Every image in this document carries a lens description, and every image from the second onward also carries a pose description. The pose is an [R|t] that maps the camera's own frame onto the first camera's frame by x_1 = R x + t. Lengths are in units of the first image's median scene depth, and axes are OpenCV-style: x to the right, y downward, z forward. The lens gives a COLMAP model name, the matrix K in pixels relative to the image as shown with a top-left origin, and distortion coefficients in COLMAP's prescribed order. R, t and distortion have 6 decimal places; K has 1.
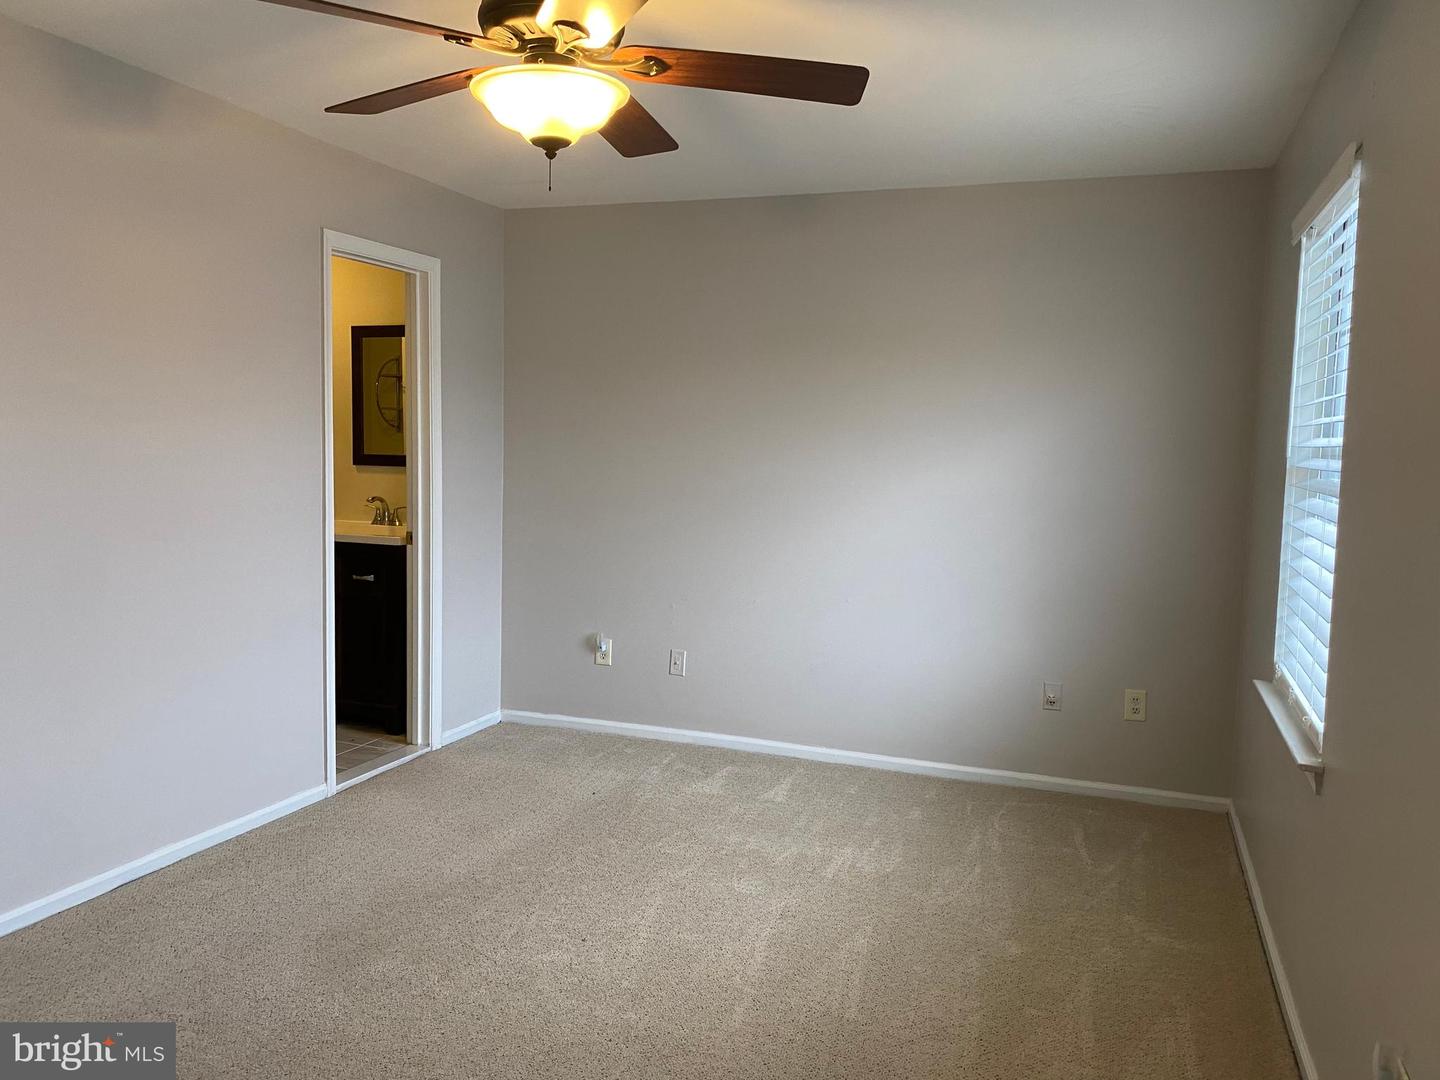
lens RADIAL K [[1106.6, 0, 724.9], [0, 1106.6, 531.0], [0, 0, 1]] dist [0.159031, -0.206020]
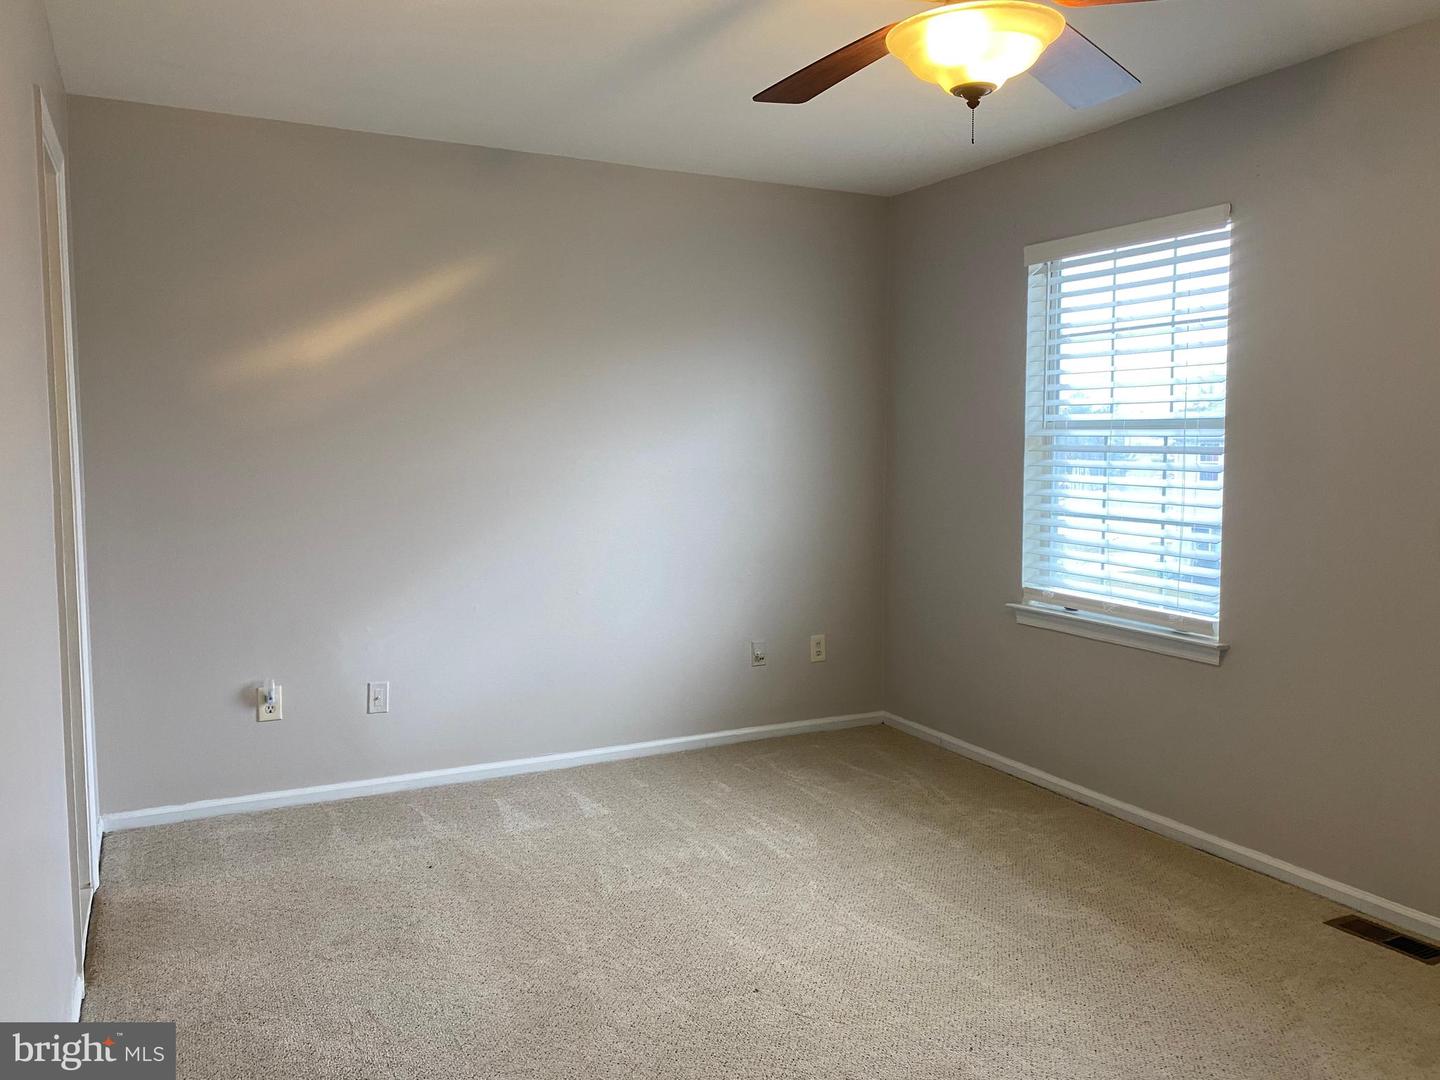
lens RADIAL K [[1106.6, 0, 724.9], [0, 1106.6, 531.0], [0, 0, 1]] dist [0.159031, -0.206020]
pose [[0.688044, -0.082940, 0.720914, -0.517282], [0.072175, 0.996342, 0.045743, -0.025423], [-0.722071, 0.020559, 0.691513, 0.277148]]
